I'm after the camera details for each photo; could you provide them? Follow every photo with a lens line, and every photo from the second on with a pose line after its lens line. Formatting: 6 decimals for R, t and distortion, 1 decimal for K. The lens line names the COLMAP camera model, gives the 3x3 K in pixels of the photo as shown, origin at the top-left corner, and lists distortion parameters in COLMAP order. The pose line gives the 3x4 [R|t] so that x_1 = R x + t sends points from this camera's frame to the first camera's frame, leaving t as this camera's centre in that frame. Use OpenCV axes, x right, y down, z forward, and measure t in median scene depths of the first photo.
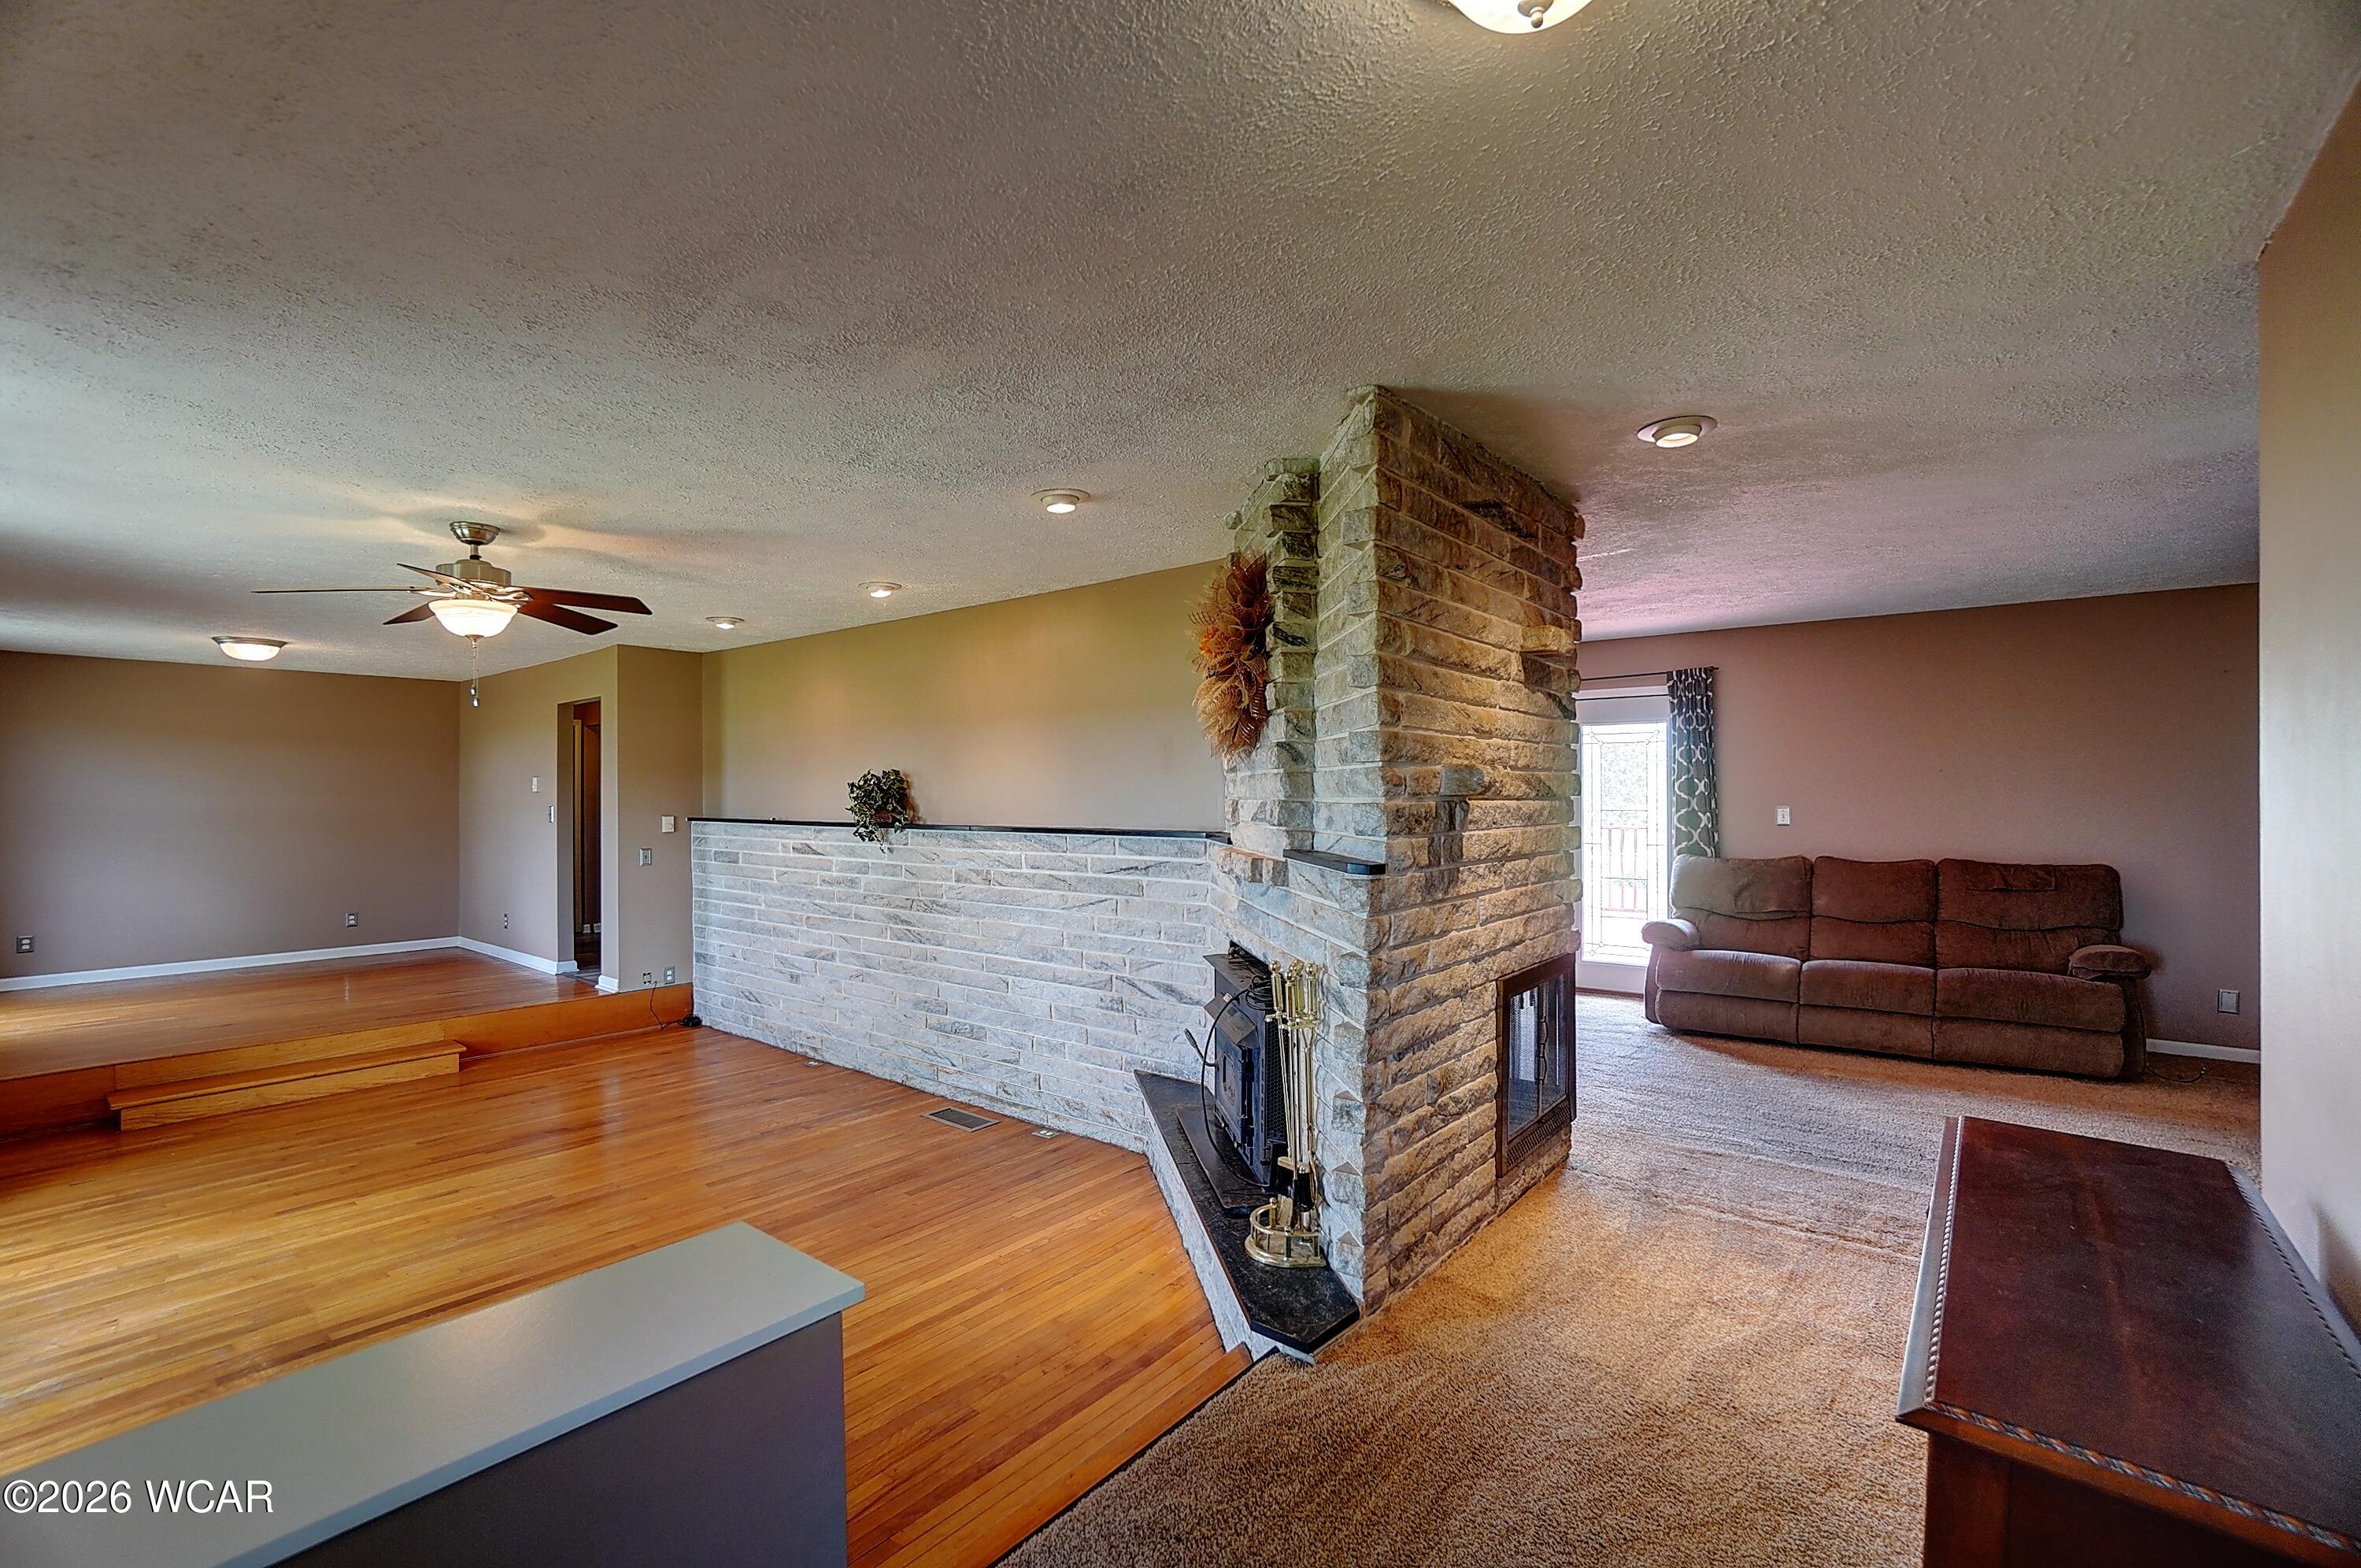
lens RADIAL K [[1032.4, 0, 1180.5], [0, 1032.4, 784.0], [0, 0, 1]] dist [-0.057193, 0.012086]
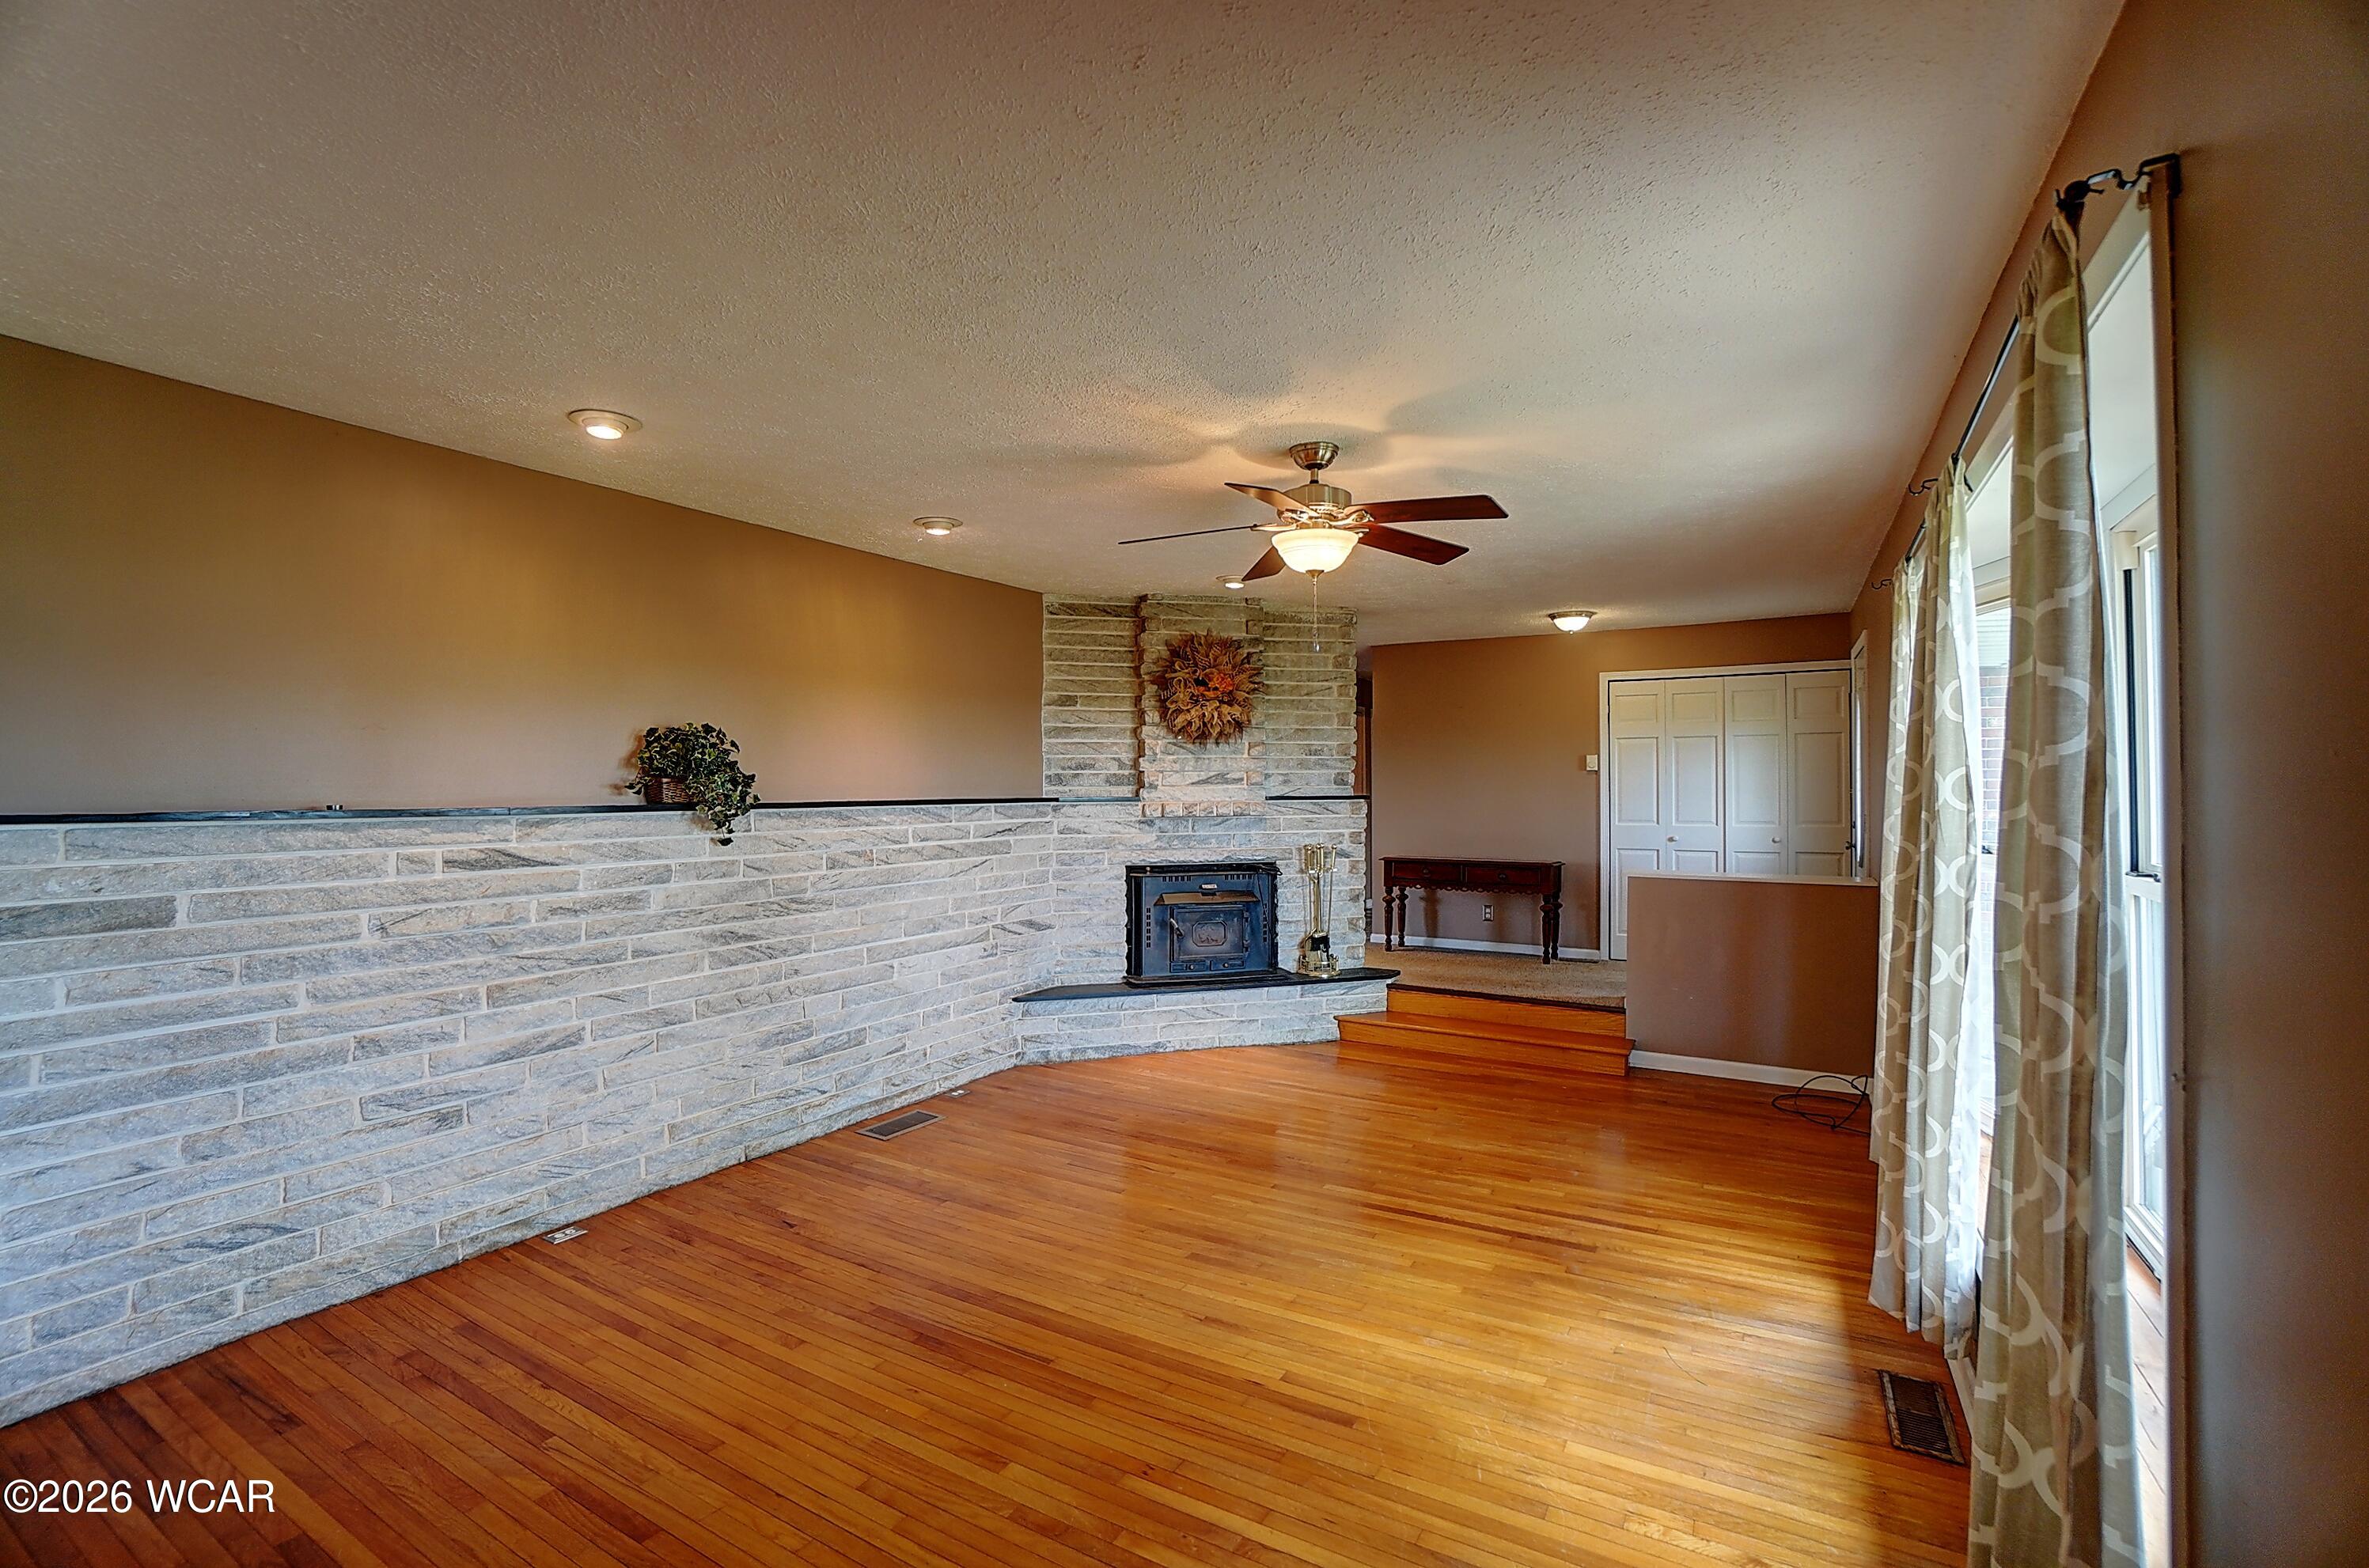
lens RADIAL K [[1060.3, 0, 1139.7], [0, 1060.3, 783.0], [0, 0, 1]] dist [-0.057534, 0.021569]
pose [[-0.117666, 0.000645, 0.993053, -1.140729], [-0.012817, 0.999916, -0.002168, 0.025382], [-0.992971, -0.012983, -0.117648, 0.890671]]
